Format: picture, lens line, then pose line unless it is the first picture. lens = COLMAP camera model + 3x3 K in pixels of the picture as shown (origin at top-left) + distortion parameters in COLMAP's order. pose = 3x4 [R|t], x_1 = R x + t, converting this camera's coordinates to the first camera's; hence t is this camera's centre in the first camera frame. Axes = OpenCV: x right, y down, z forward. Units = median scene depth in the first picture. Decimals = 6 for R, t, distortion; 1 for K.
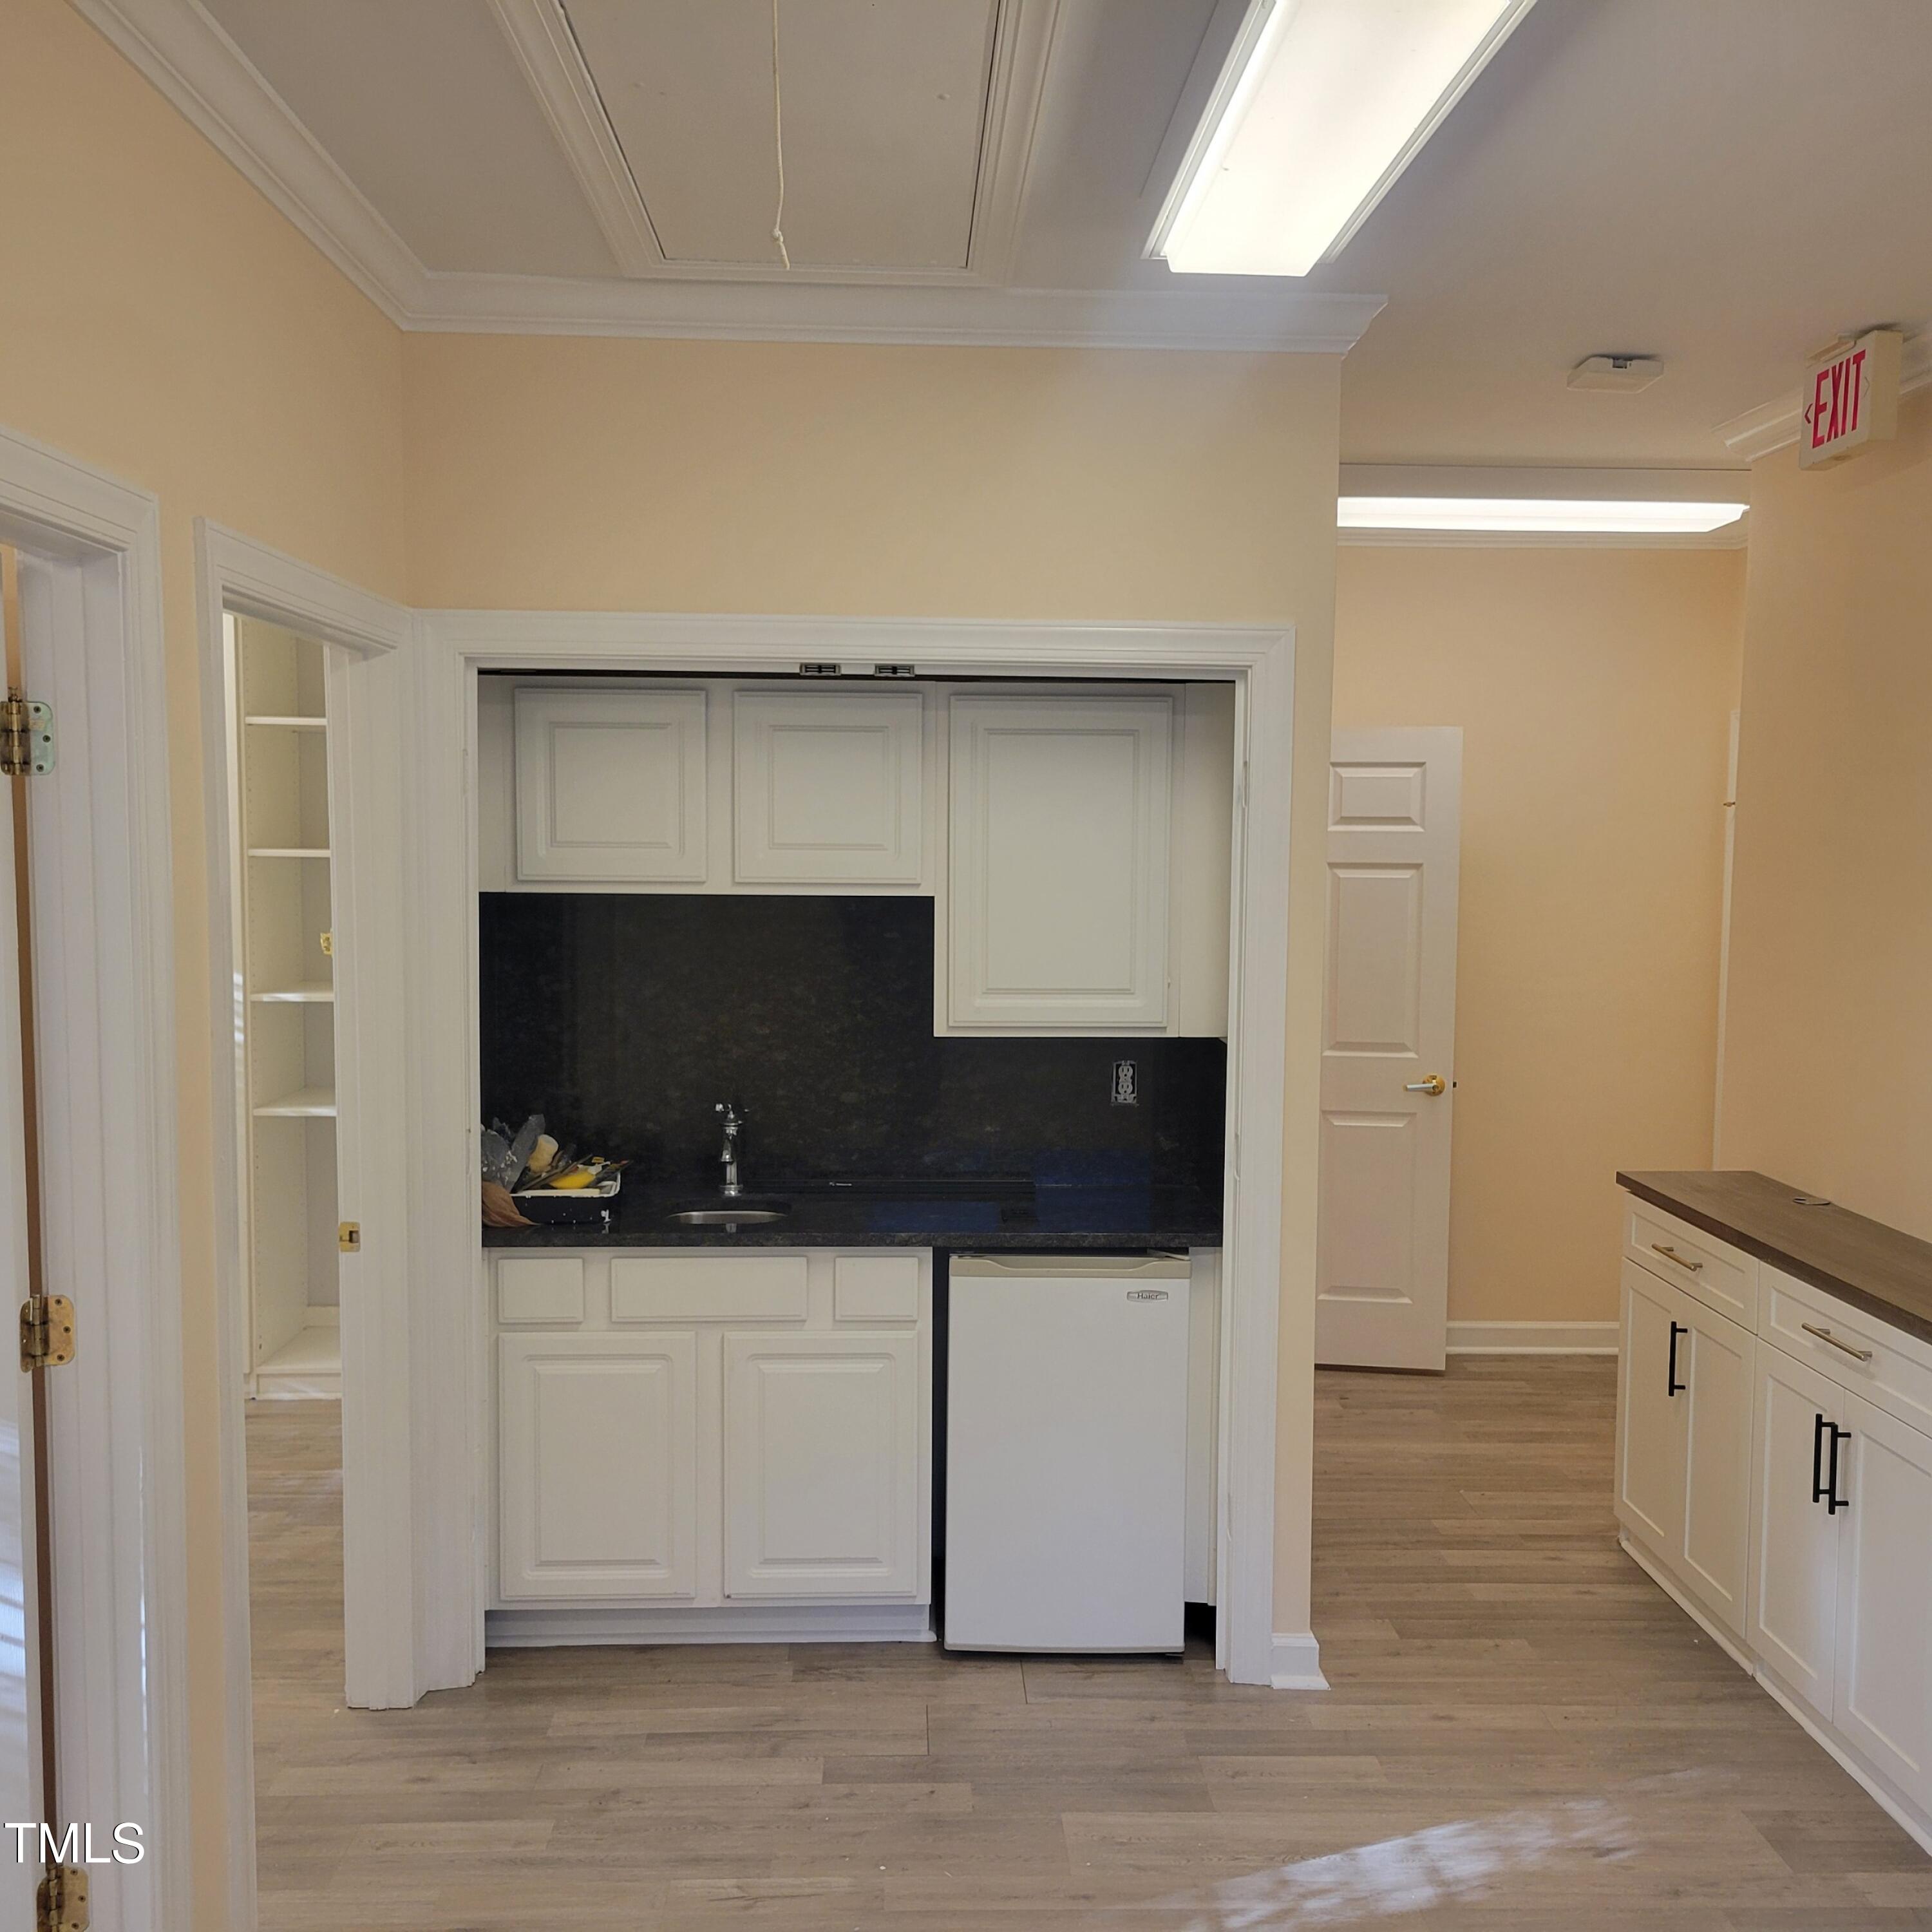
lens RADIAL K [[1962.7, 0, 997.2], [0, 1962.7, 956.1], [0, 0, 1]] dist [0.057493, -0.023257]
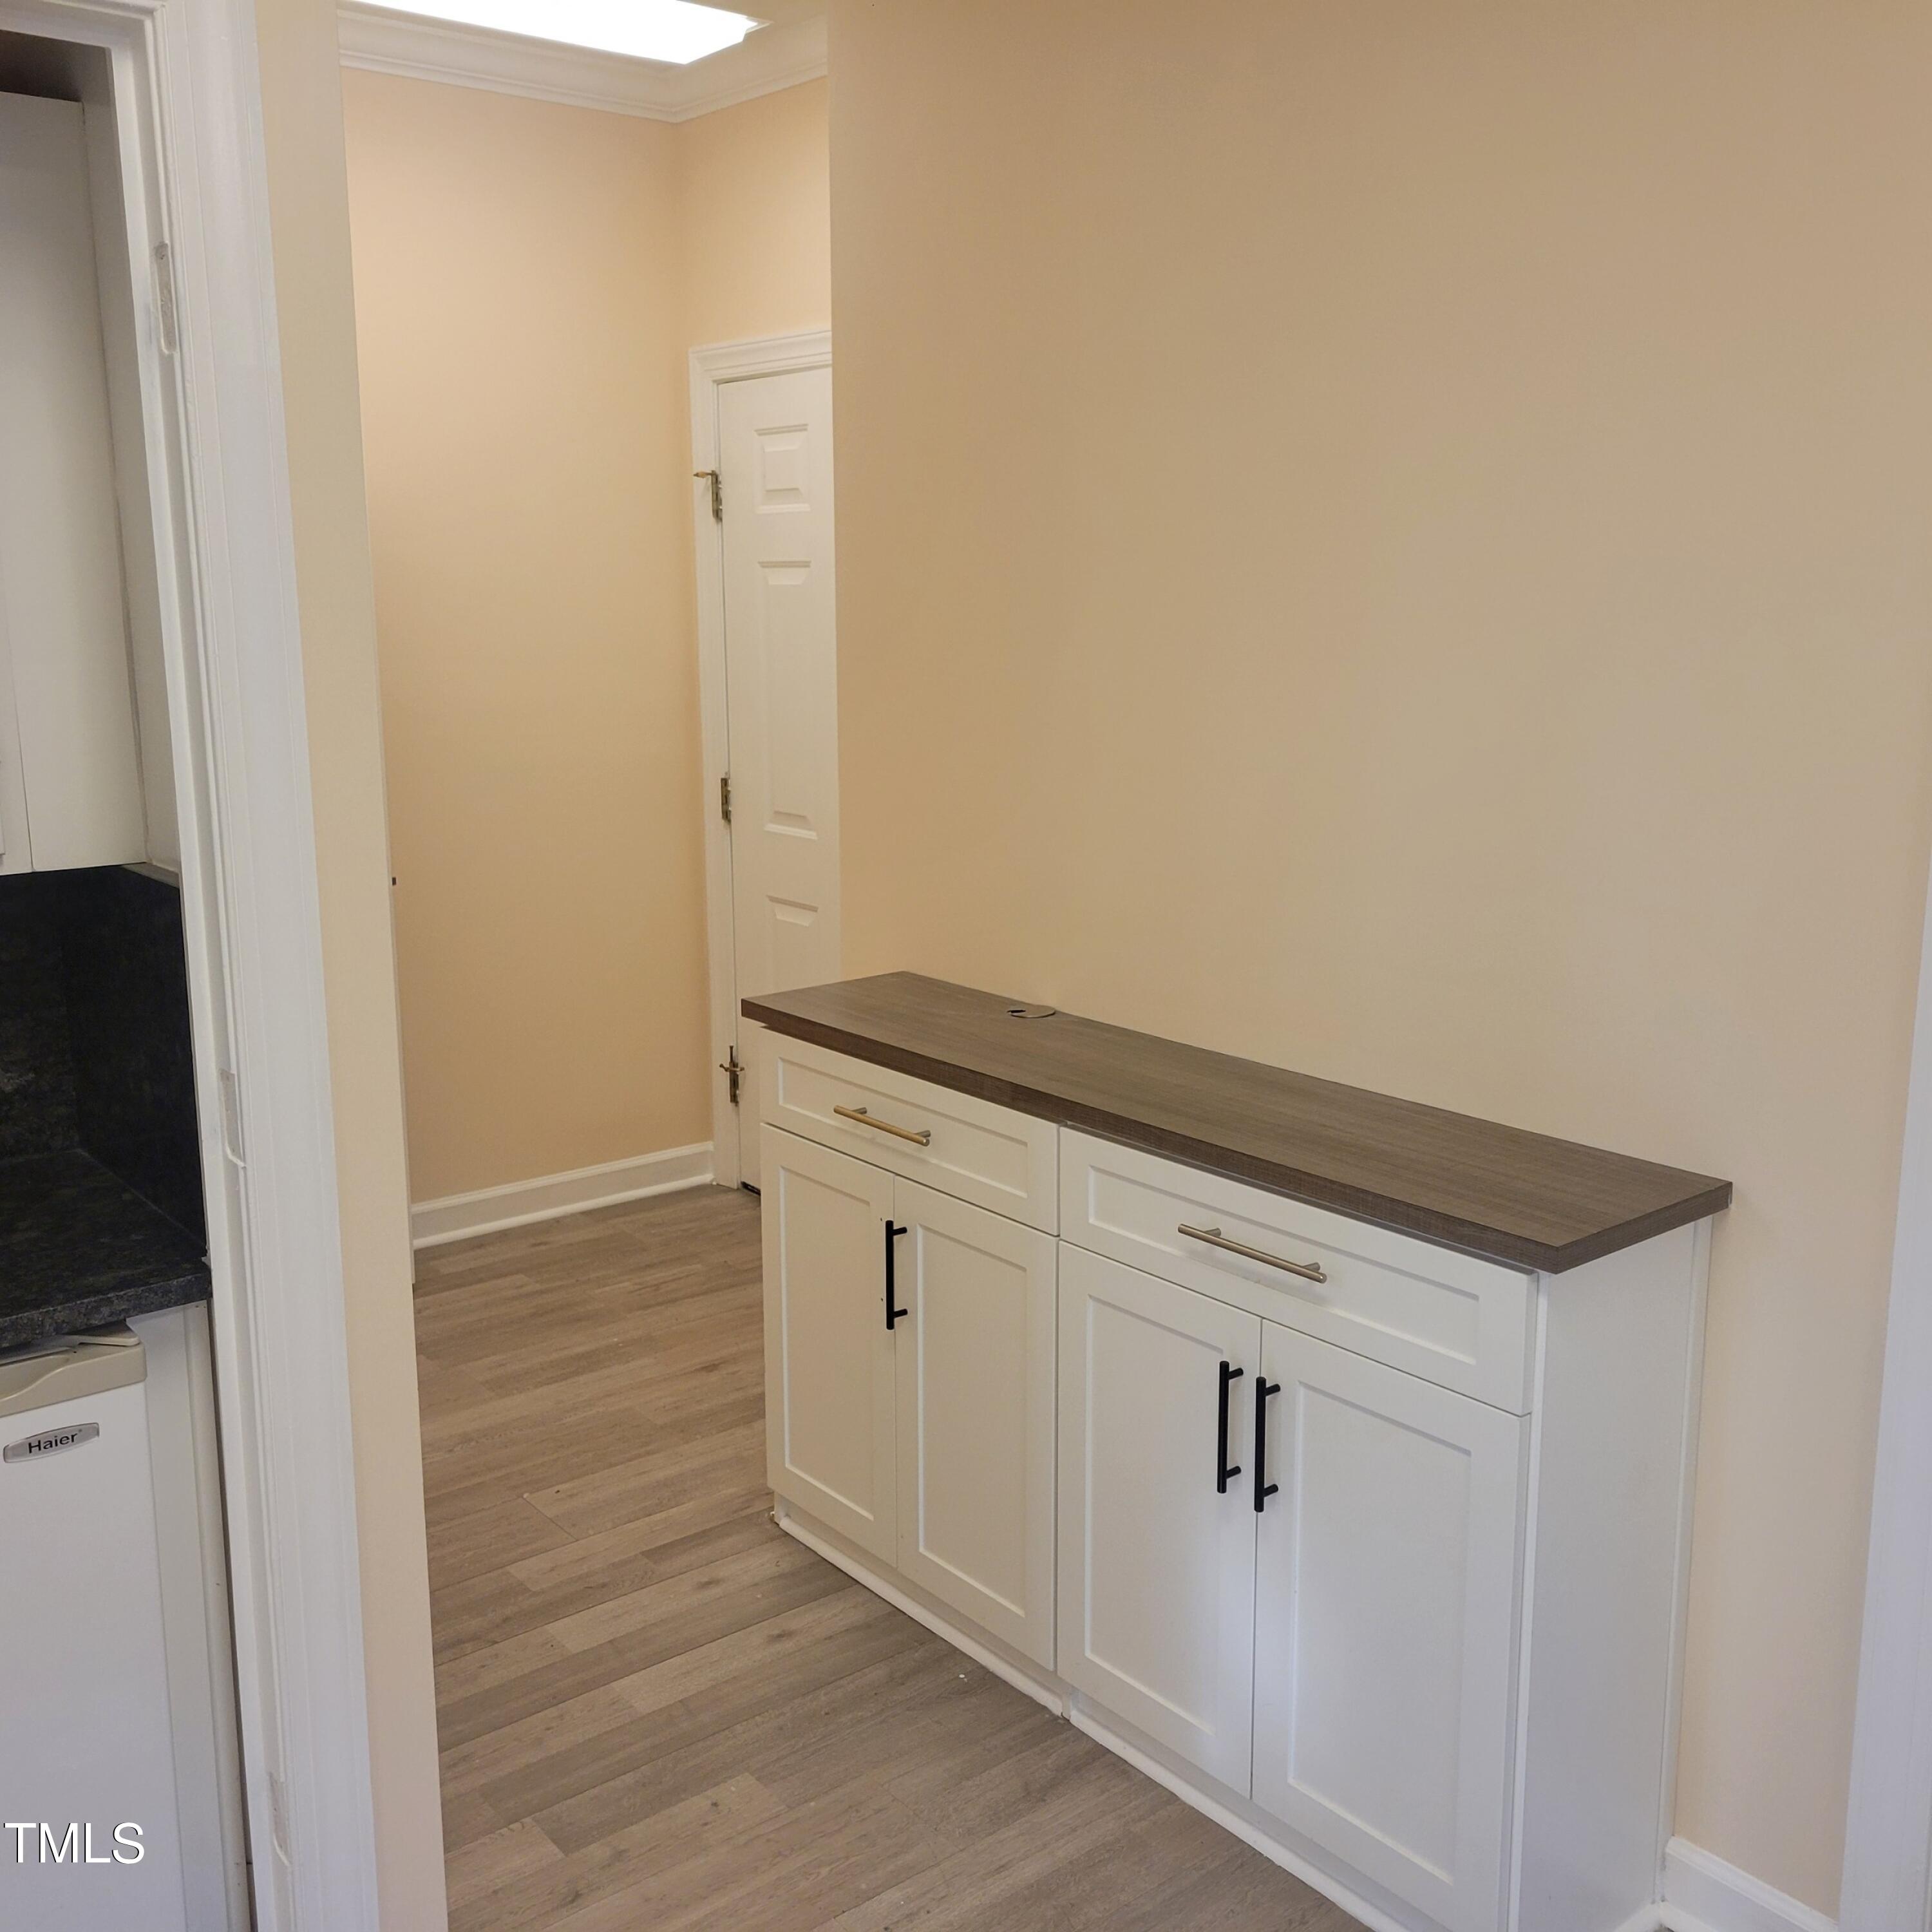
lens RADIAL K [[1962.7, 0, 997.2], [0, 1962.7, 956.1], [0, 0, 1]] dist [0.057493, -0.023257]
pose [[0.804523, -0.124162, 0.580797, -0.002057], [0.048295, 0.988342, 0.144388, 0.002837], [-0.591954, -0.088114, 0.801141, 0.449386]]
